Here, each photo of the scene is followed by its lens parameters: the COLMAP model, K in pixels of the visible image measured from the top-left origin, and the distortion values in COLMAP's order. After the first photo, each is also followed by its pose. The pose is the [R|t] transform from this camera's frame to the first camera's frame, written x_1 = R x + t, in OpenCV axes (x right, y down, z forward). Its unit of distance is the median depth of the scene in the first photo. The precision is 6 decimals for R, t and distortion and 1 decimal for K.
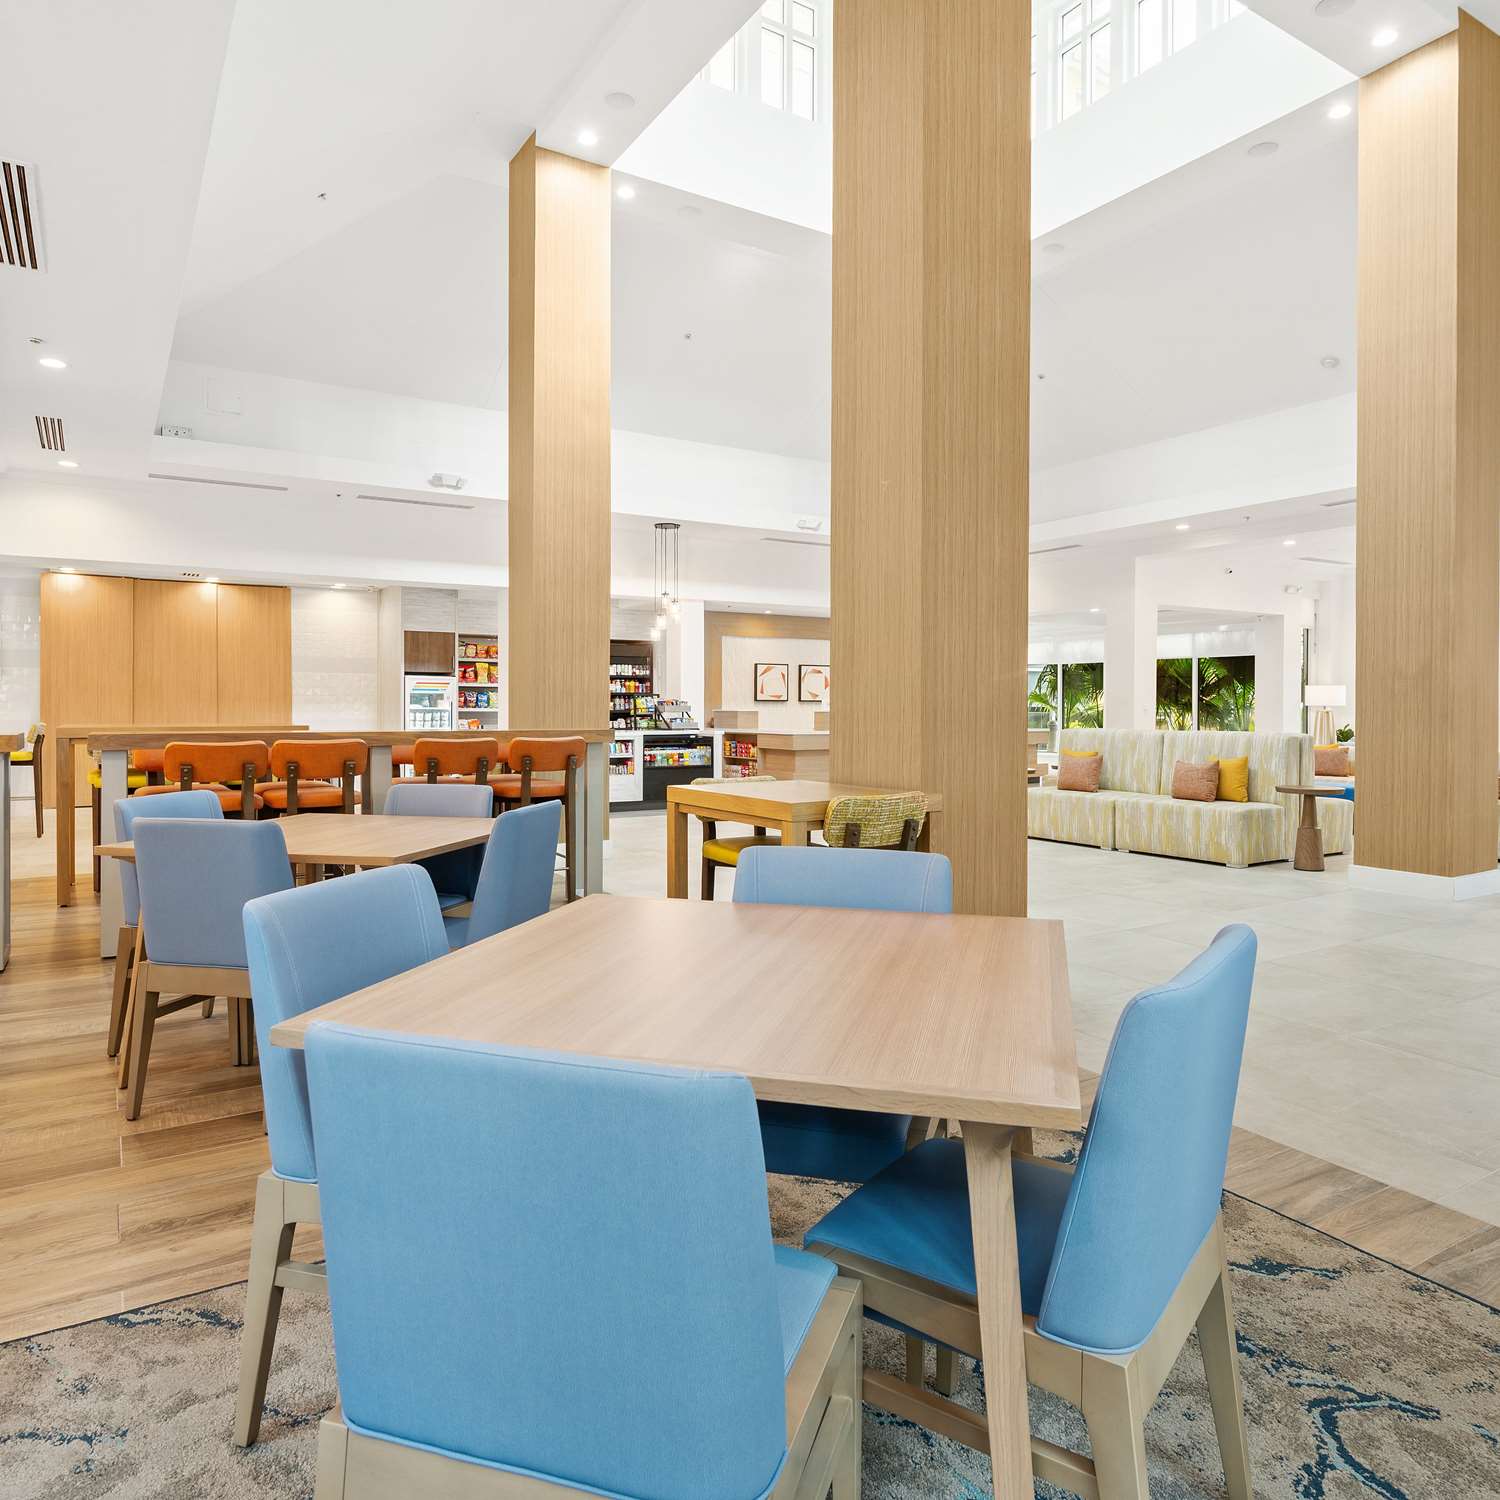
lens RADIAL K [[1041.0, 0, 759.6], [0, 1041.0, 785.0], [0, 0, 1]] dist [-0.001637, -0.001865]
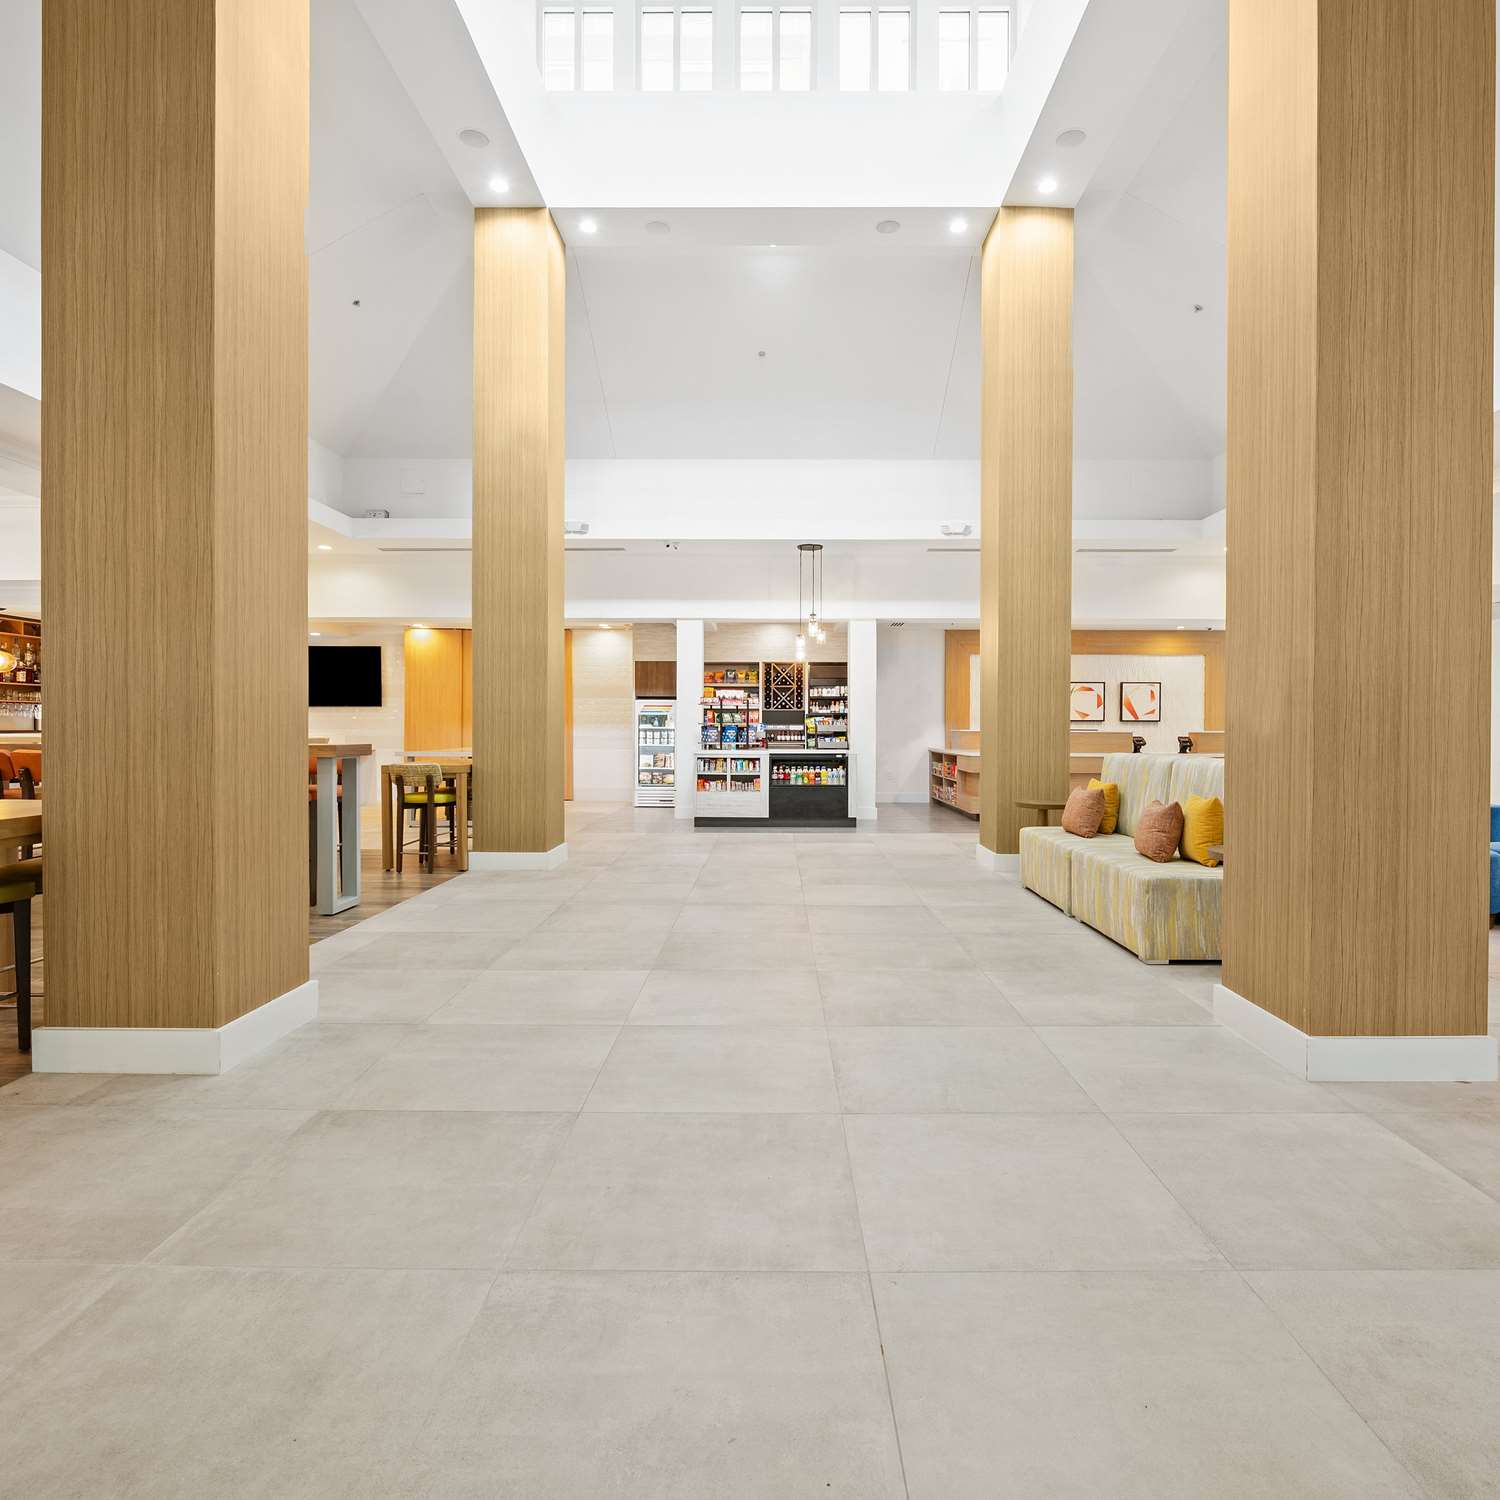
lens RADIAL K [[914.4, 0, 754.3], [0, 914.4, 795.4], [0, 0, 1]] dist [0.000189, 0.000321]
pose [[0.837763, 0.041459, -0.544458, 0.359287], [-0.041998, 0.999052, 0.011453, -0.016201], [0.544417, 0.013271, 0.838710, 0.229414]]
